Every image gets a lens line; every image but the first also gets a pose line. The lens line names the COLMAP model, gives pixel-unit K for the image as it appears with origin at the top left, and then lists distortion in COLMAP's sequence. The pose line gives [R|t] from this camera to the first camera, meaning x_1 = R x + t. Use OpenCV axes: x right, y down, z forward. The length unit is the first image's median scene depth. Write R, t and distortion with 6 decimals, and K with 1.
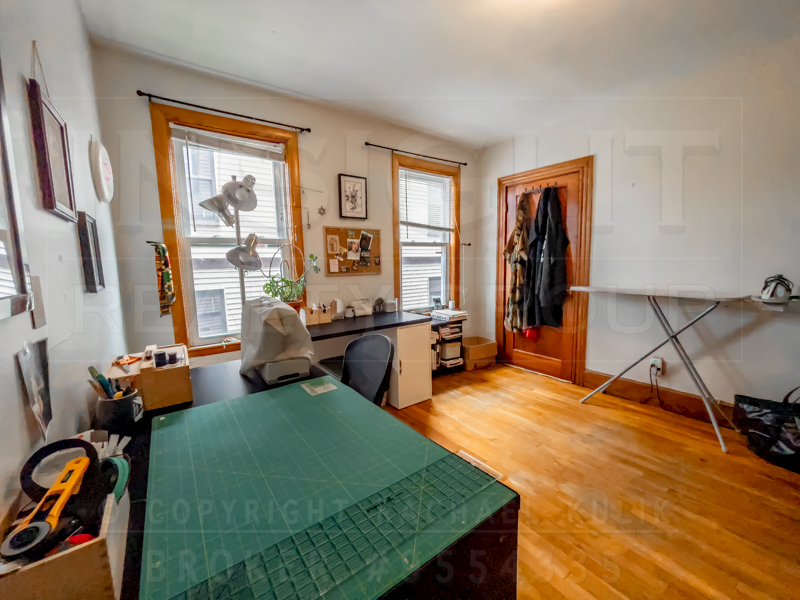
lens RADIAL K [[329.0, 0, 395.7], [0, 329.0, 301.3], [0, 0, 1]] dist [-0.010430, 0.000395]
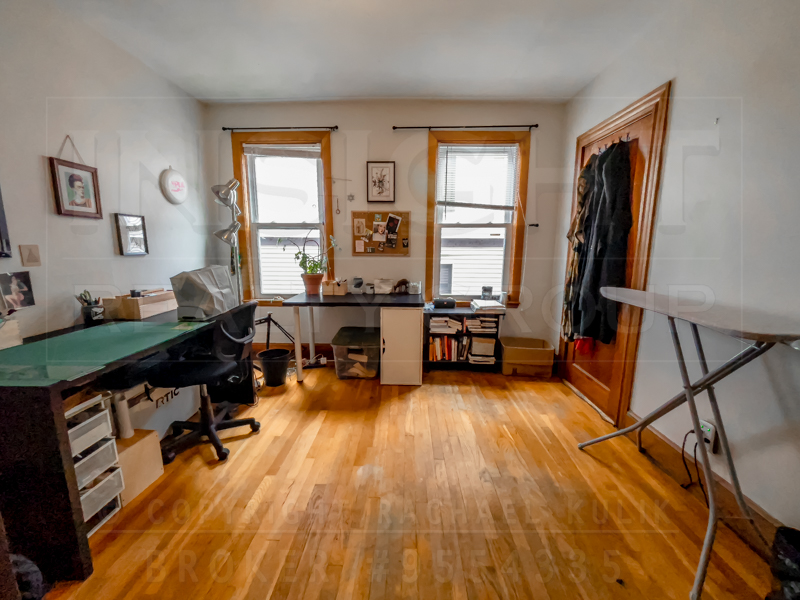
lens RADIAL K [[329.0, 0, 380.5], [0, 329.0, 298.9], [0, 0, 1]] dist [-0.010430, 0.000395]
pose [[0.787141, 0.128738, -0.603188, 0.541524], [-0.095359, 0.991616, 0.087199, -0.032920], [0.609357, -0.011118, 0.792818, 0.145414]]
